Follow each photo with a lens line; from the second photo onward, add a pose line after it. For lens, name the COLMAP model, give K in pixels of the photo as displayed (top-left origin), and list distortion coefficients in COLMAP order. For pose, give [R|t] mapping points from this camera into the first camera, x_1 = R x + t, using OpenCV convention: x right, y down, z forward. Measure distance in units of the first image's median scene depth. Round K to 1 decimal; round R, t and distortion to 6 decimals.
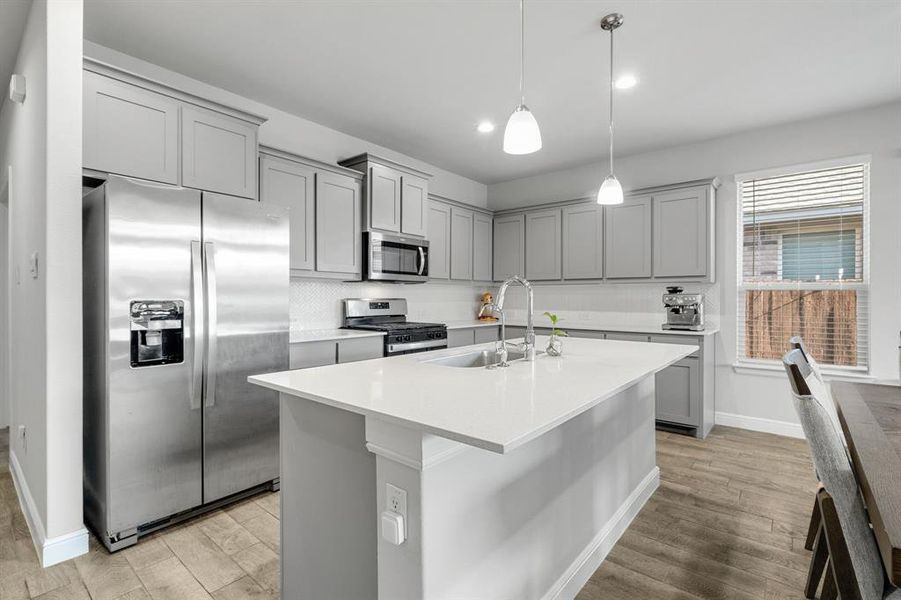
lens RADIAL K [[416.9, 0, 450.5], [0, 416.9, 300.0], [0, 0, 1]] dist [-0.003700, -0.000325]
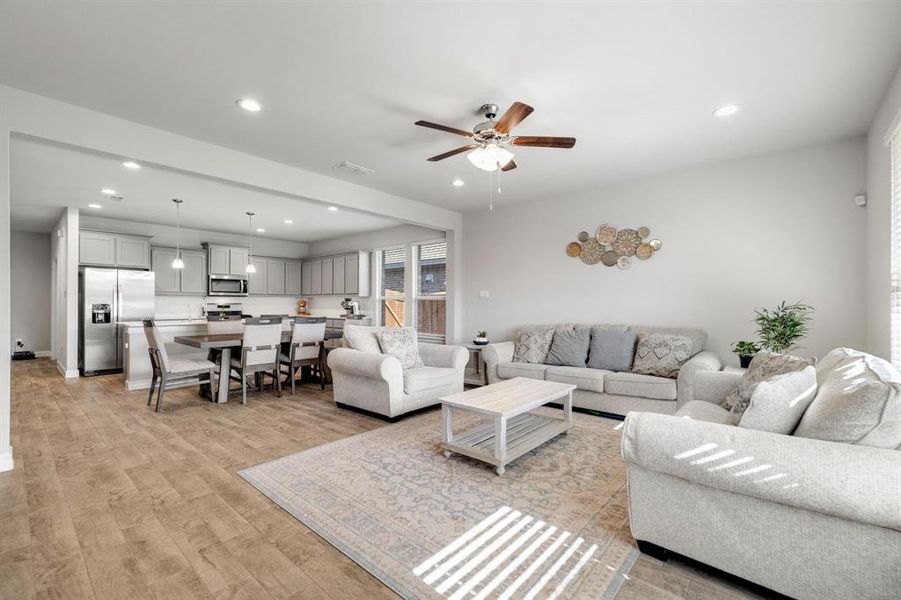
lens RADIAL K [[382.5, 0, 453.8], [0, 382.5, 302.4], [0, 0, 1]] dist [0.001479, 0.000415]
pose [[0.999857, -0.001902, -0.016792, 1.142623], [0.001775, 0.999970, -0.007548, 0.008311], [0.016806, 0.007517, 0.999831, -1.063292]]
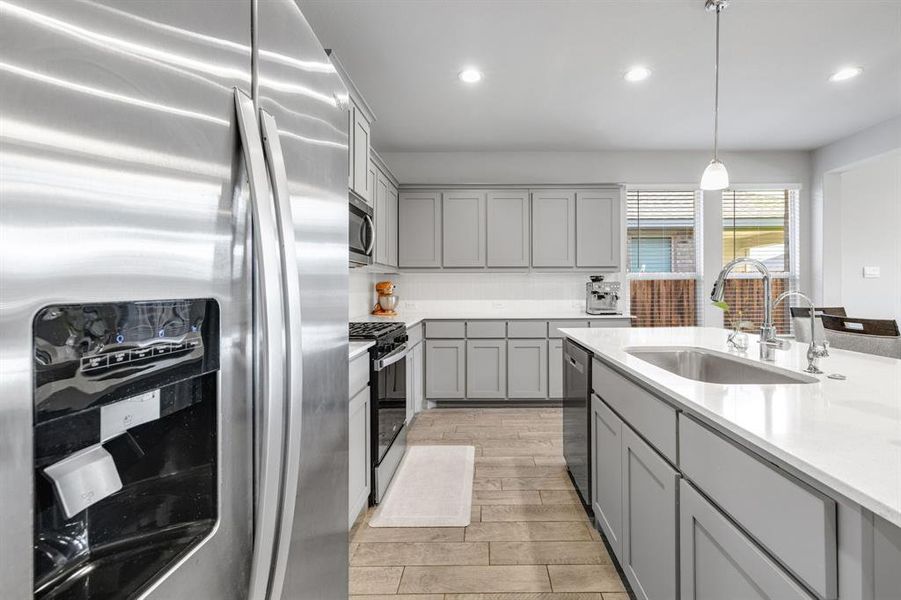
lens RADIAL K [[393.5, 0, 488.1], [0, 393.5, 288.7], [0, 0, 1]] dist [0.000601, 0.000062]
pose [[0.764222, -0.008942, 0.644891, -0.363606], [0.010489, 0.999944, 0.001435, -0.001659], [-0.644867, 0.005667, 0.764273, 0.378836]]
